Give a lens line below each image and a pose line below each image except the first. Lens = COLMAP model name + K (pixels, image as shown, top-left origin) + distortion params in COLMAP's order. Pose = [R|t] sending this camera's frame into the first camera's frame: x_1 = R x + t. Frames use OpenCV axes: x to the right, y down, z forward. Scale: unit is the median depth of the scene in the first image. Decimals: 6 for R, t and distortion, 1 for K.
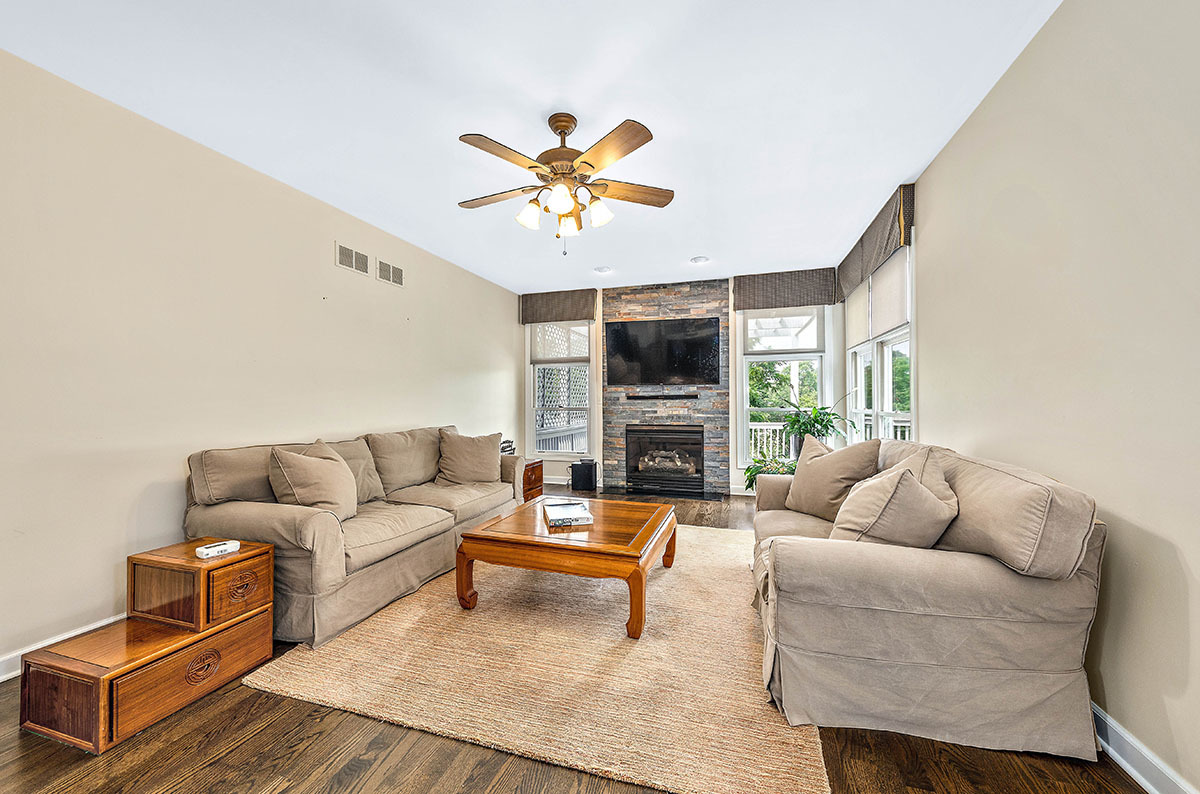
lens RADIAL K [[432.6, 0, 600.0], [0, 432.6, 397.0], [0, 0, 1]] dist [0.001871, 0.000056]
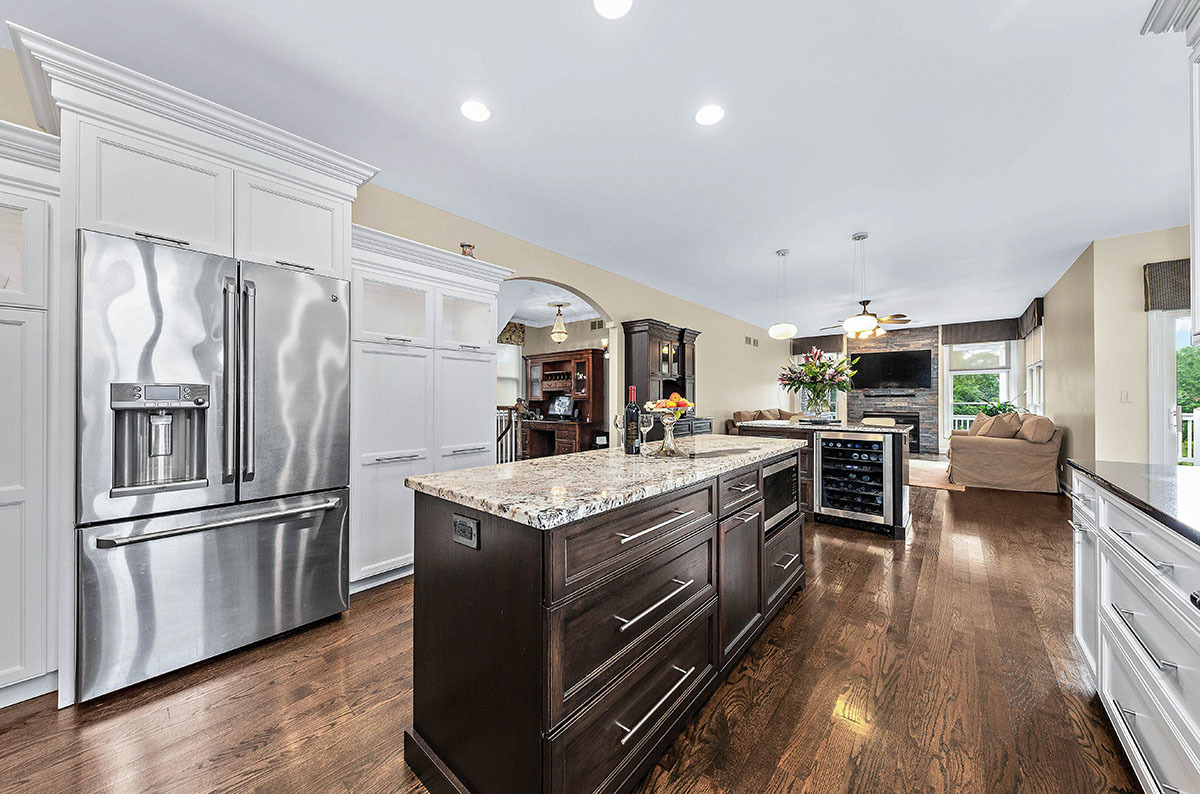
lens RADIAL K [[417.2, 0, 581.9], [0, 417.2, 396.1], [0, 0, 1]] dist [0.000153, 0.000040]
pose [[0.910364, 0.002719, -0.413800, -0.292753], [-0.002564, 0.999996, 0.000931, 0.002887], [0.413801, 0.000213, 0.910367, -1.053061]]
